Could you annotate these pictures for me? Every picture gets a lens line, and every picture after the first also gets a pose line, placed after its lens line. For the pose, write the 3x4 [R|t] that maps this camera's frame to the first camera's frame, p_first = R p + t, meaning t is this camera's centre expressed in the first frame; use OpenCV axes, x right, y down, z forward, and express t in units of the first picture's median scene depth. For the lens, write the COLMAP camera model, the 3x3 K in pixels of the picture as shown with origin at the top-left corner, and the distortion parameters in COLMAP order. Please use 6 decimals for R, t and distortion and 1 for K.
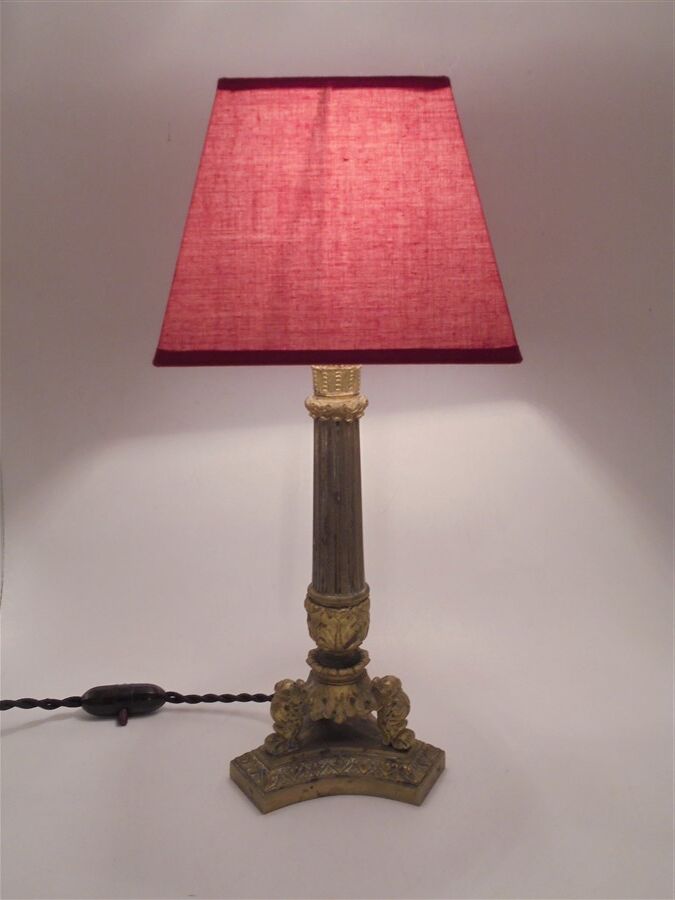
lens RADIAL K [[885.8, 0, 337.5], [0, 885.8, 450.0], [0, 0, 1]] dist [-0.066223, -0.000300]
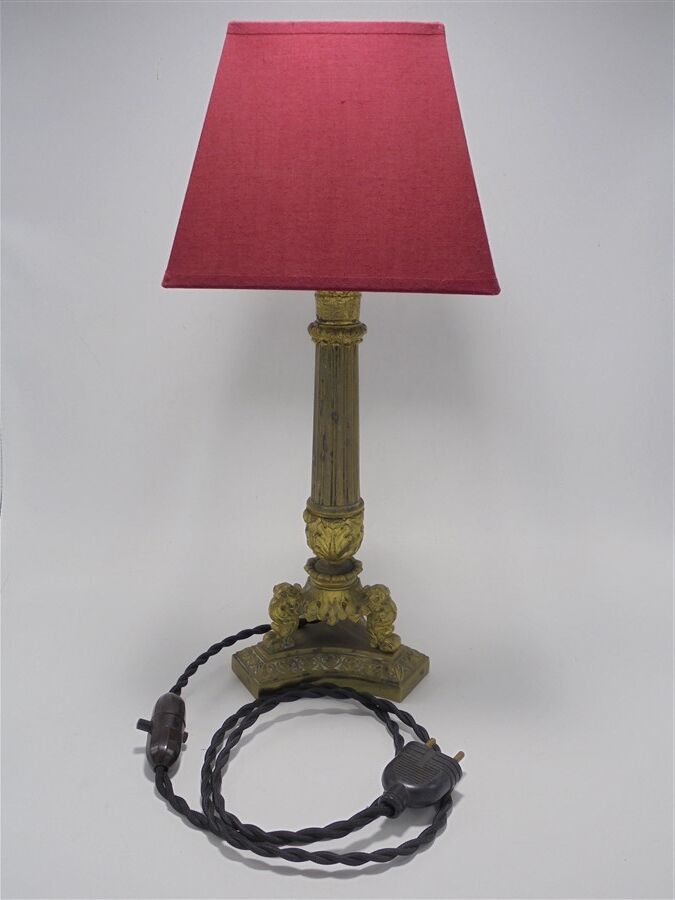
lens RADIAL K [[885.8, 0, 337.5], [0, 885.8, 450.0], [0, 0, 1]] dist [-0.066223, -0.000300]
pose [[0.997264, 0.042179, -0.060706, 0.068453], [-0.038008, 0.996941, 0.068294, 0.018869], [0.063400, -0.065800, 0.995817, -0.079361]]
